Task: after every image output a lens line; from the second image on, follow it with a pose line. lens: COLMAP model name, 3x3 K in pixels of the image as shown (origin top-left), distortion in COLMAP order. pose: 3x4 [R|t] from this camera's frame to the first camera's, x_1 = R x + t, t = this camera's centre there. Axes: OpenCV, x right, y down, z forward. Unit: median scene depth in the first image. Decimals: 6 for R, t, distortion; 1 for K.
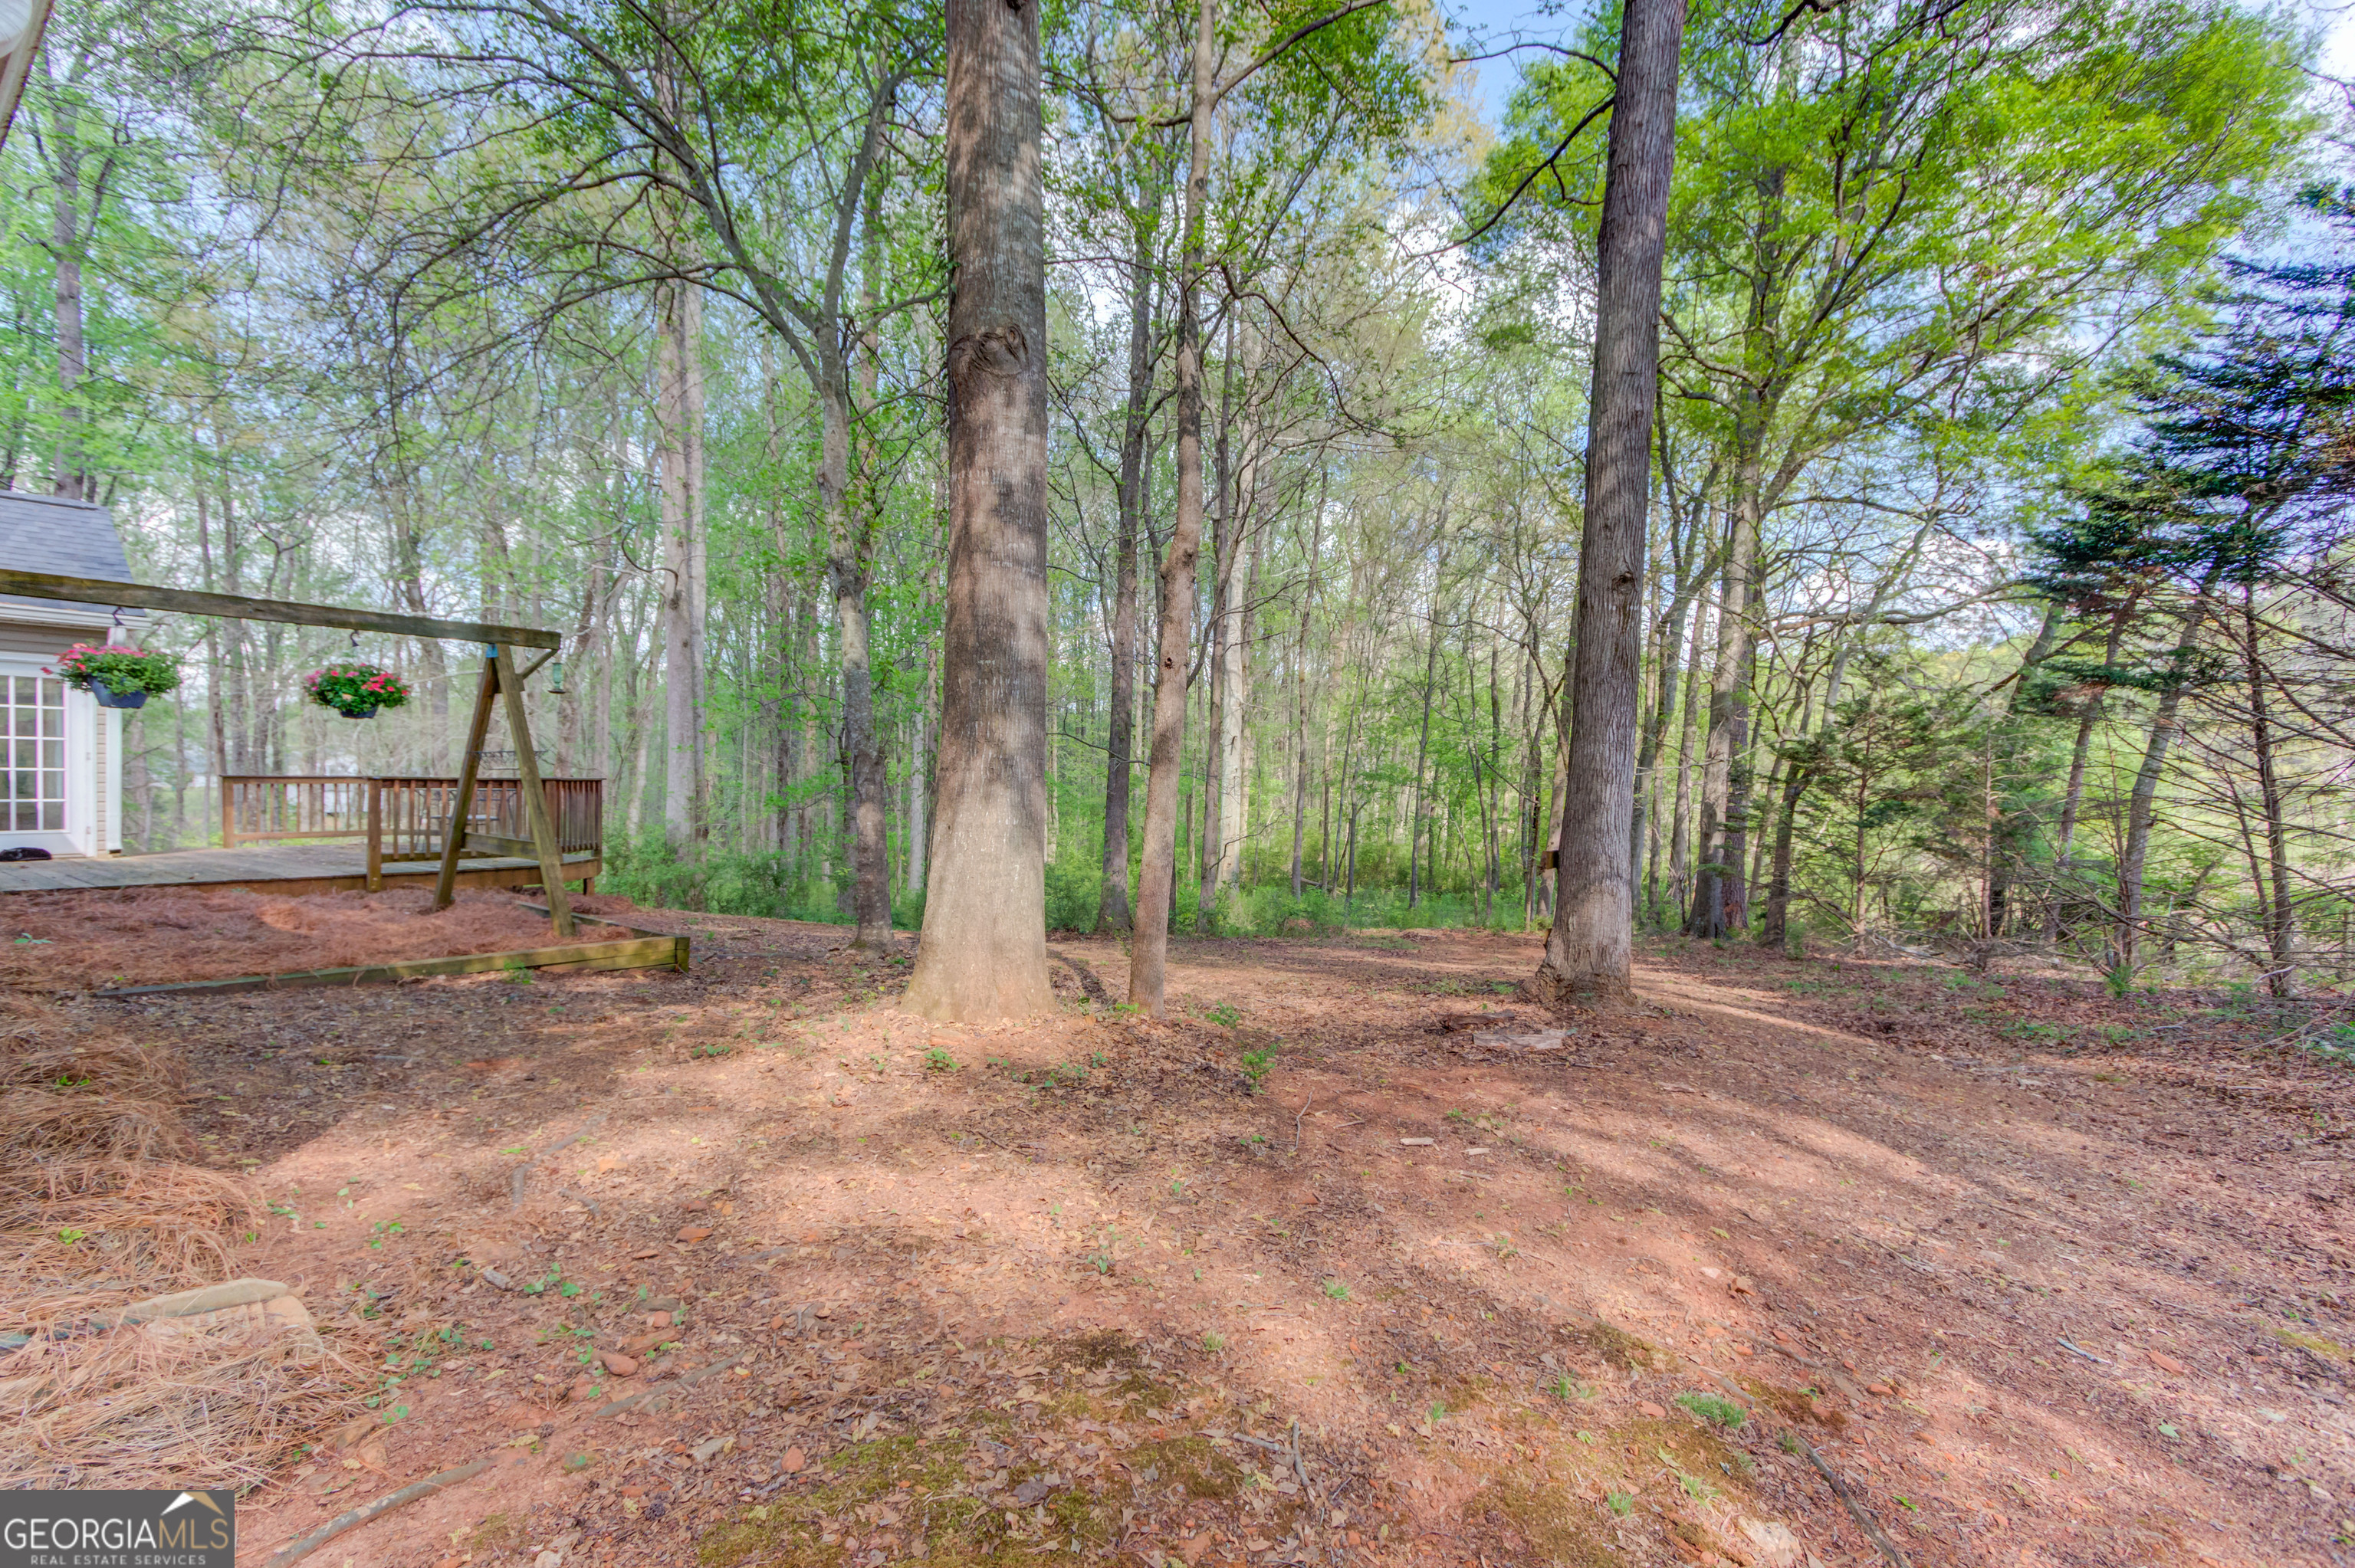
lens RADIAL K [[1036.3, 0, 1187.3], [0, 1036.3, 781.3], [0, 0, 1]] dist [0.028335, 0.000035]
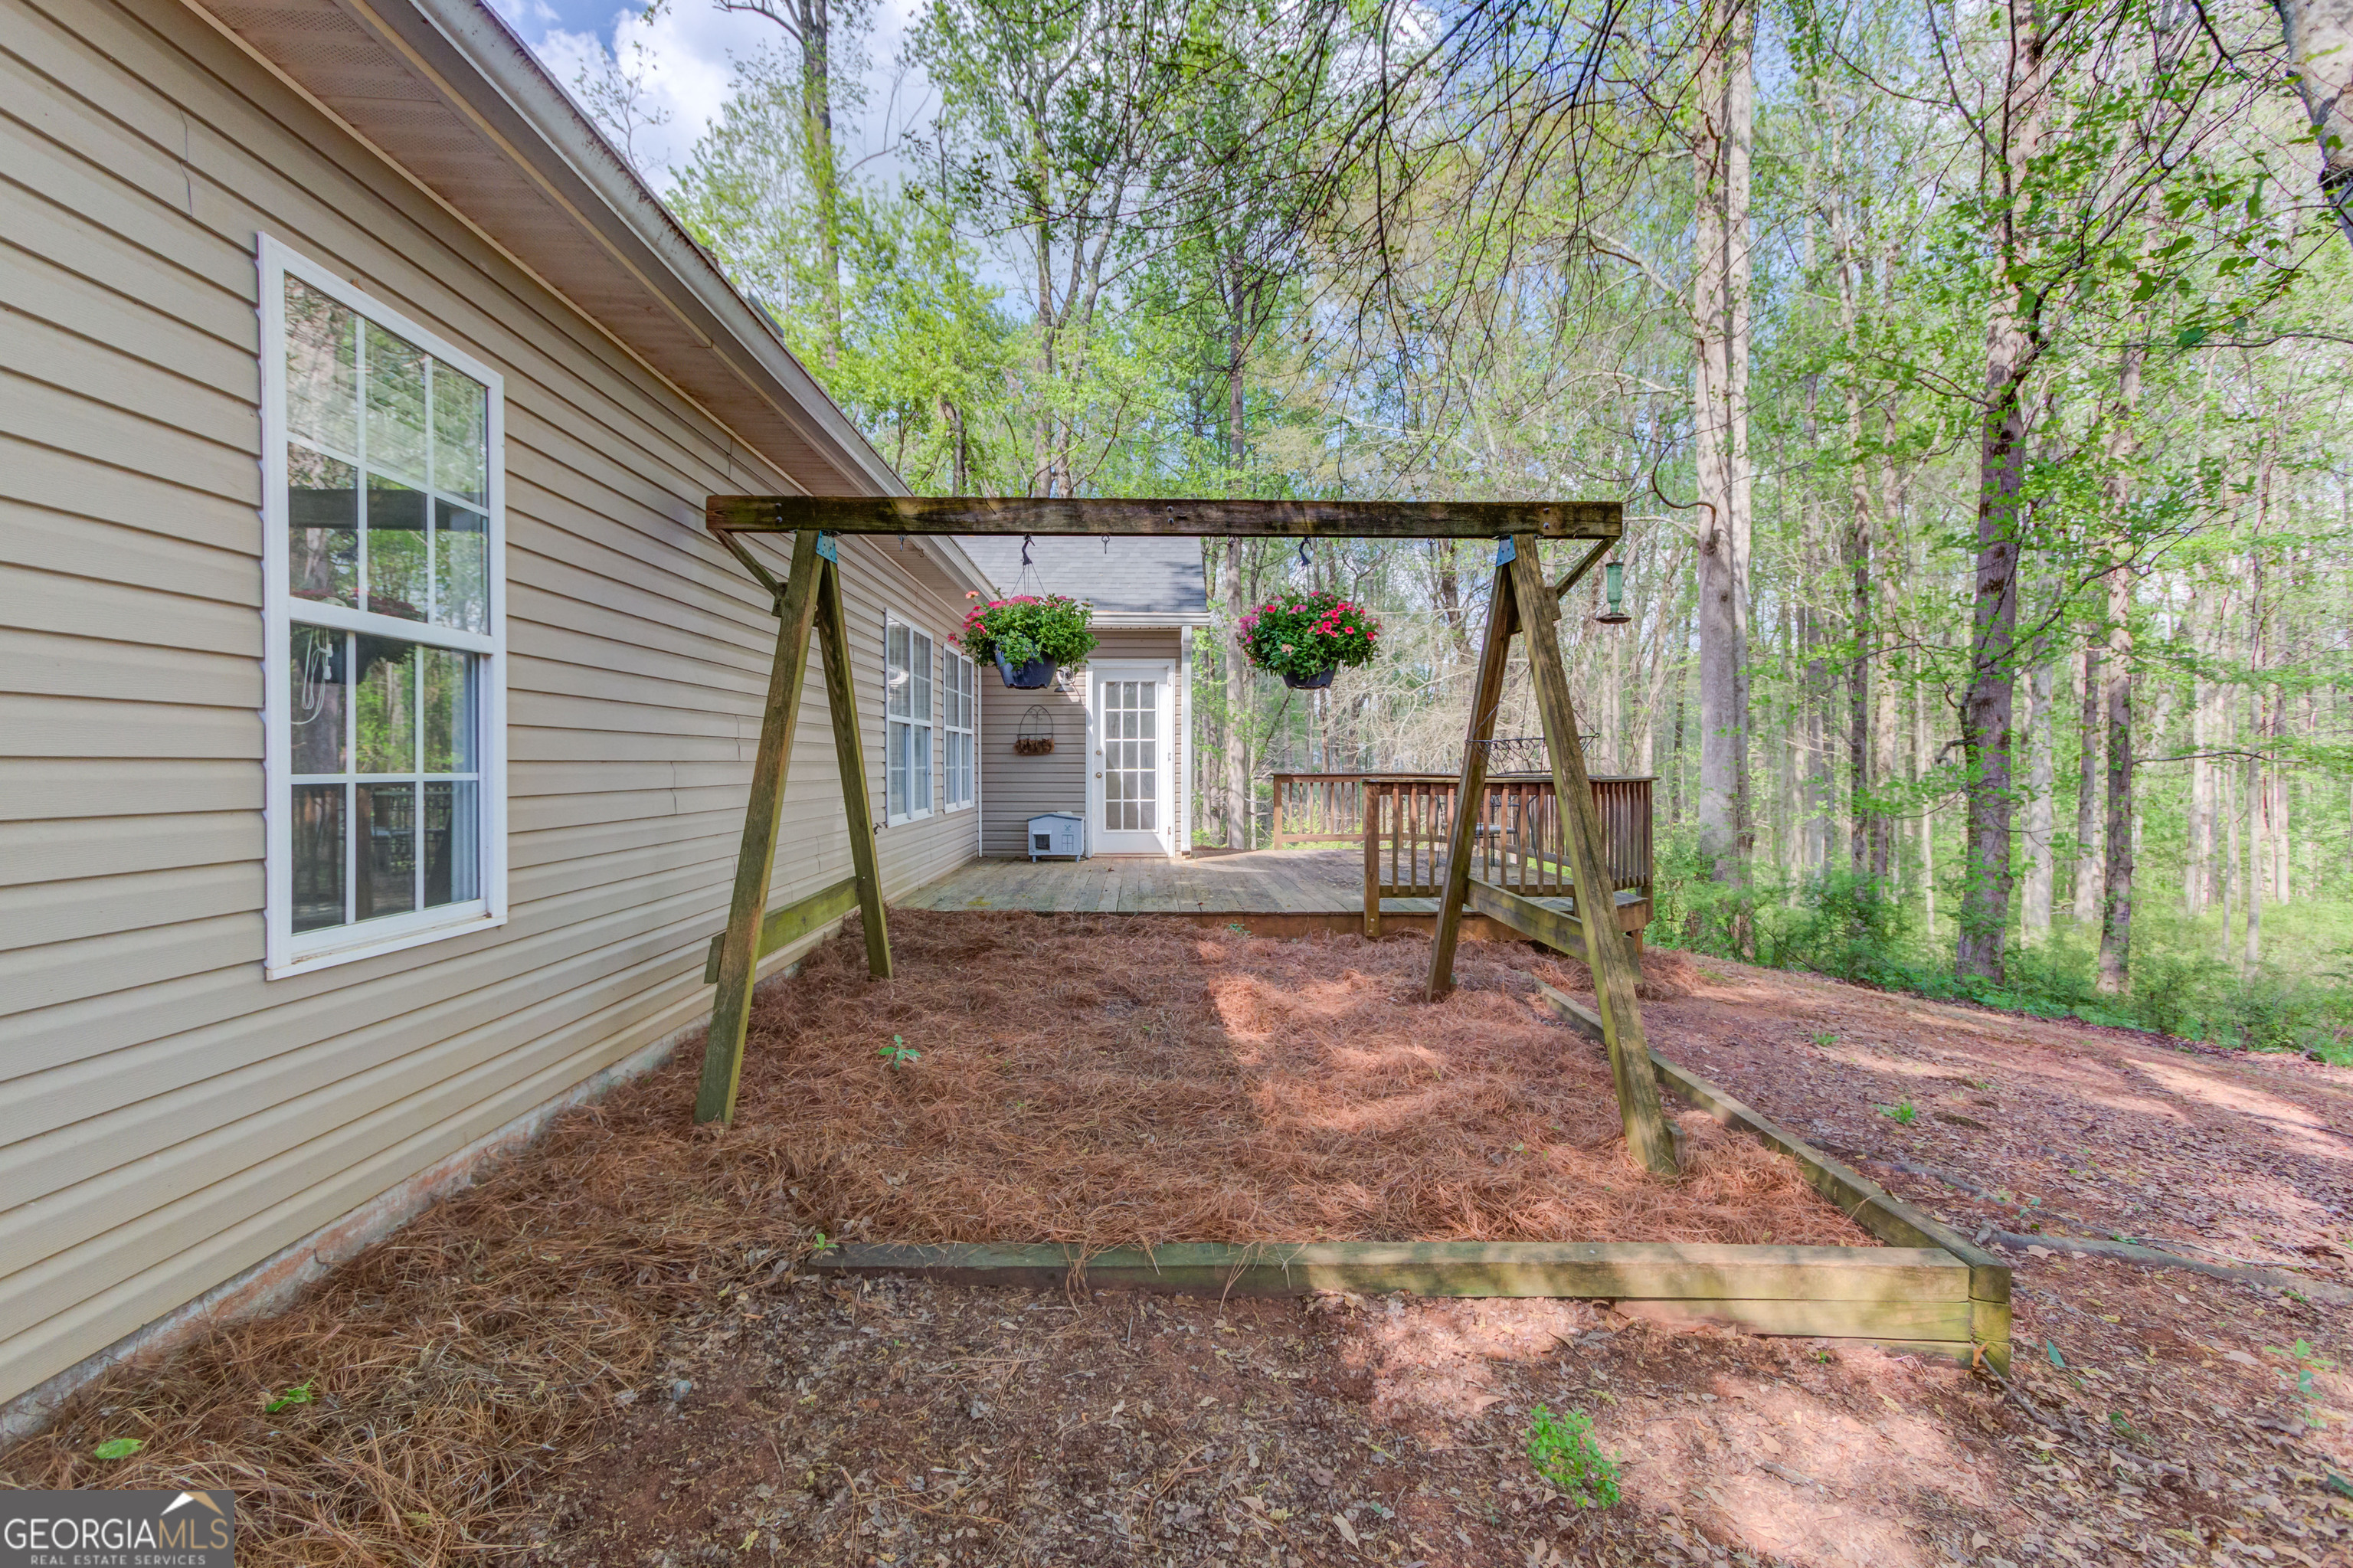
lens RADIAL K [[1035.6, 0, 1186.3], [0, 1035.6, 781.3], [0, 0, 1]] dist [0.028335, 0.000035]
pose [[0.630459, 0.002732, -0.776218, -0.335975], [0.006509, 0.999940, 0.008806, -0.011801], [0.776195, -0.010604, 0.630404, 0.511821]]
